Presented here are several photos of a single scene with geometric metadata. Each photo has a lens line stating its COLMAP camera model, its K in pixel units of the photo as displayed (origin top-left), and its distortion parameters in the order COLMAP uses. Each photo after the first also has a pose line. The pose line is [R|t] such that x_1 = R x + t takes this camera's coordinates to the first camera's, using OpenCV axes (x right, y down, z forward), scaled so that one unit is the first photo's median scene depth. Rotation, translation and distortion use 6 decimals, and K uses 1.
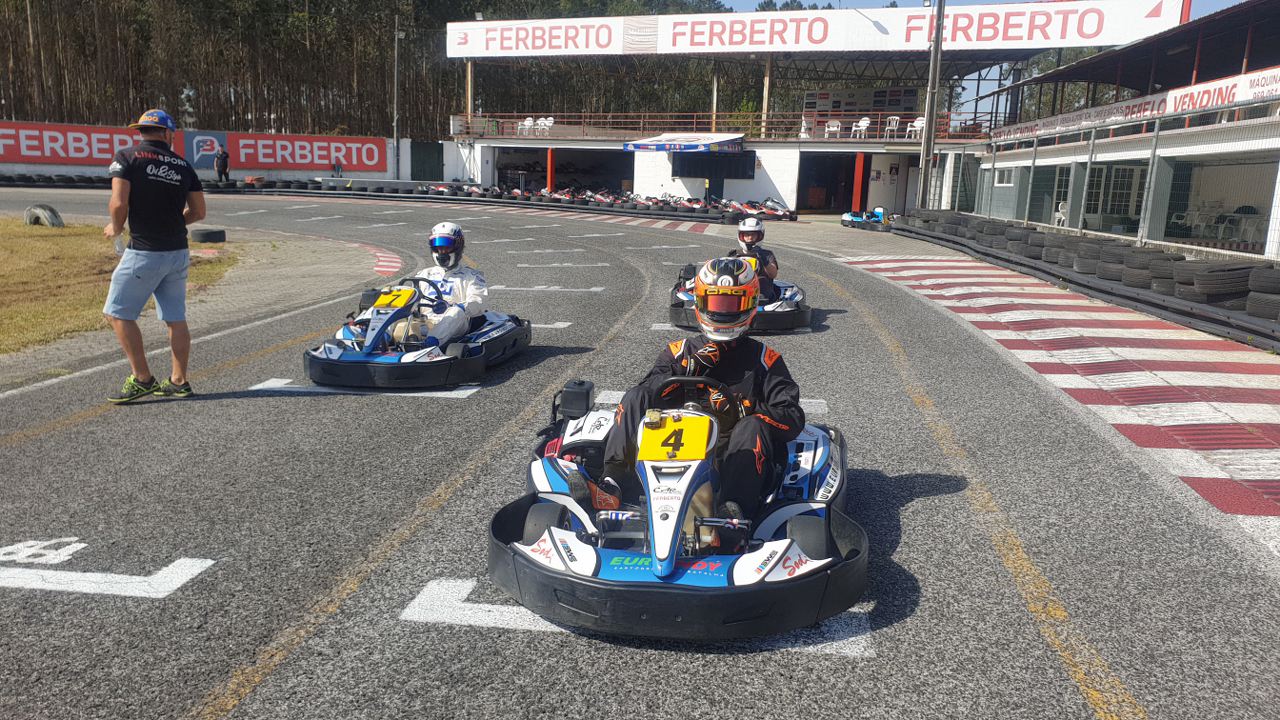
lens RADIAL K [[1026.9, 0, 625.5], [0, 1026.9, 358.4], [0, 0, 1]] dist [0.200199, -0.433998]
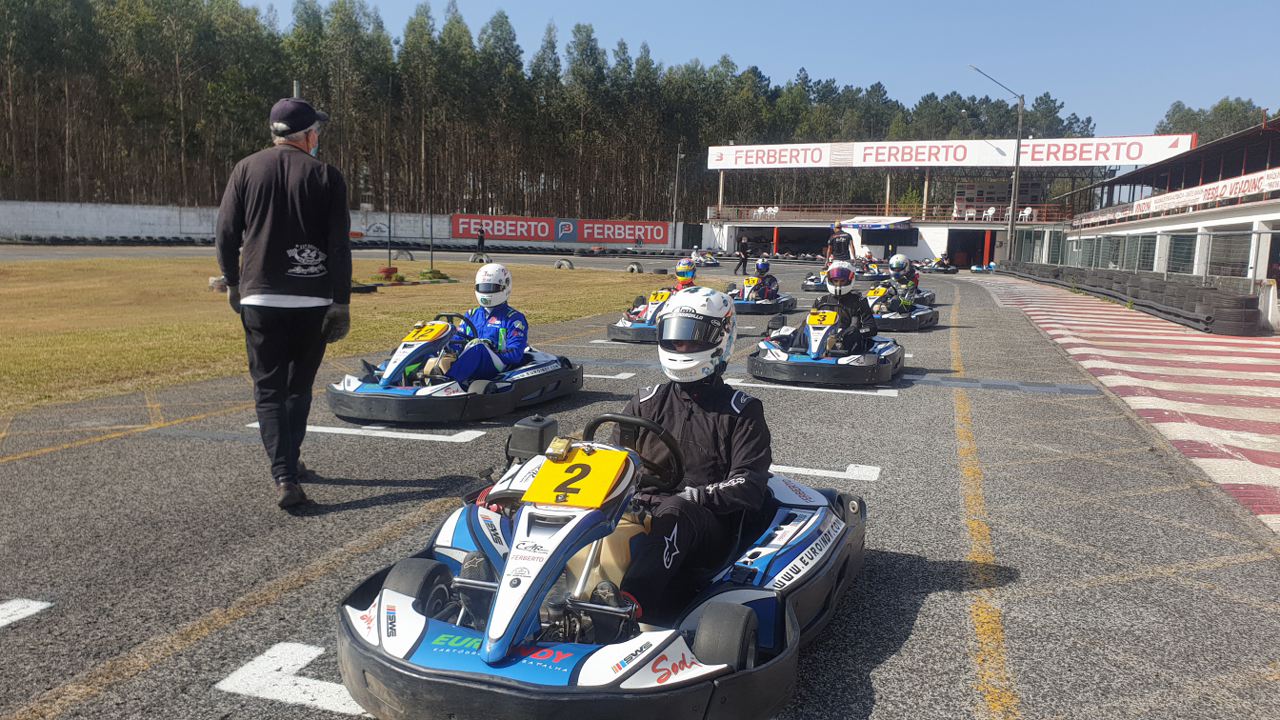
lens RADIAL K [[1028.2, 0, 633.1], [0, 1028.2, 375.8], [0, 0, 1]] dist [0.178235, -0.348407]
pose [[0.990050, 0.019296, -0.139386, -0.071219], [-0.026356, 0.998452, -0.048987, 0.102277], [0.138225, 0.052173, 0.989026, -0.560279]]
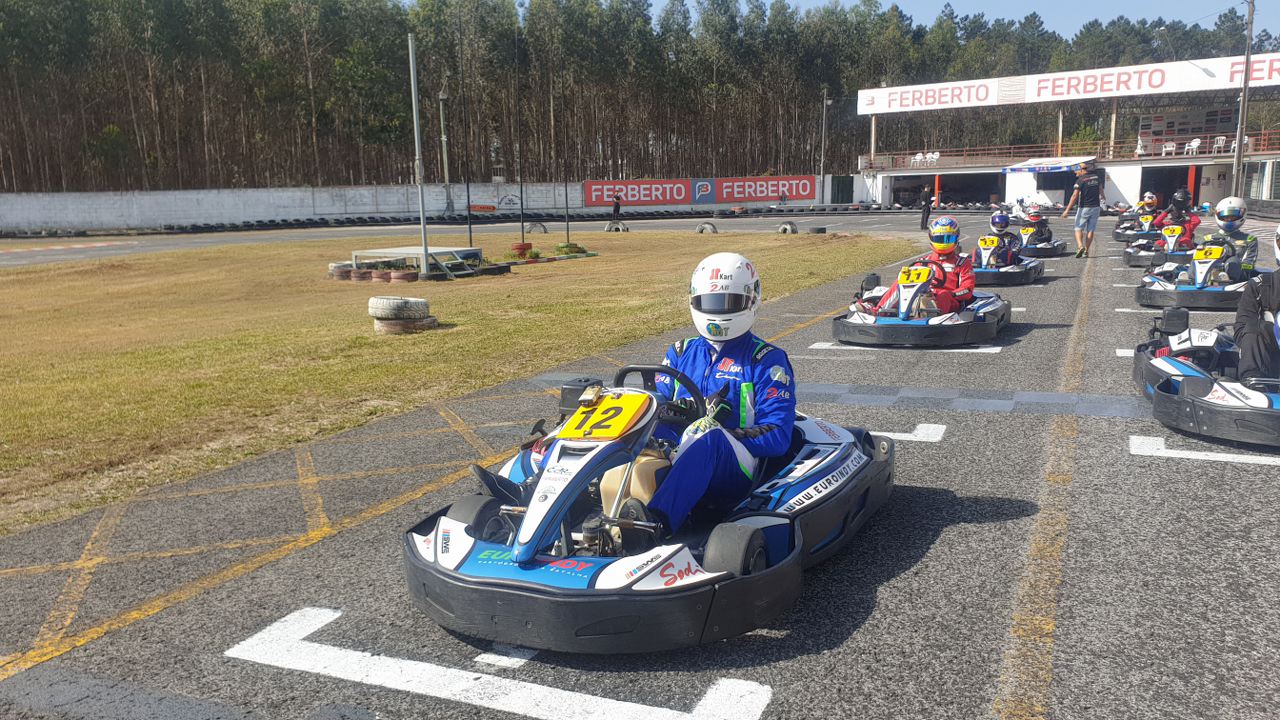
lens RADIAL K [[1045.9, 0, 634.6], [0, 1045.9, 367.5], [0, 0, 1]] dist [0.032847, 0.063801]
pose [[0.964930, -0.005079, -0.262460, -0.104000], [-0.000252, 0.999794, -0.020274, 0.086474], [0.262509, 0.019629, 0.964730, -0.477664]]
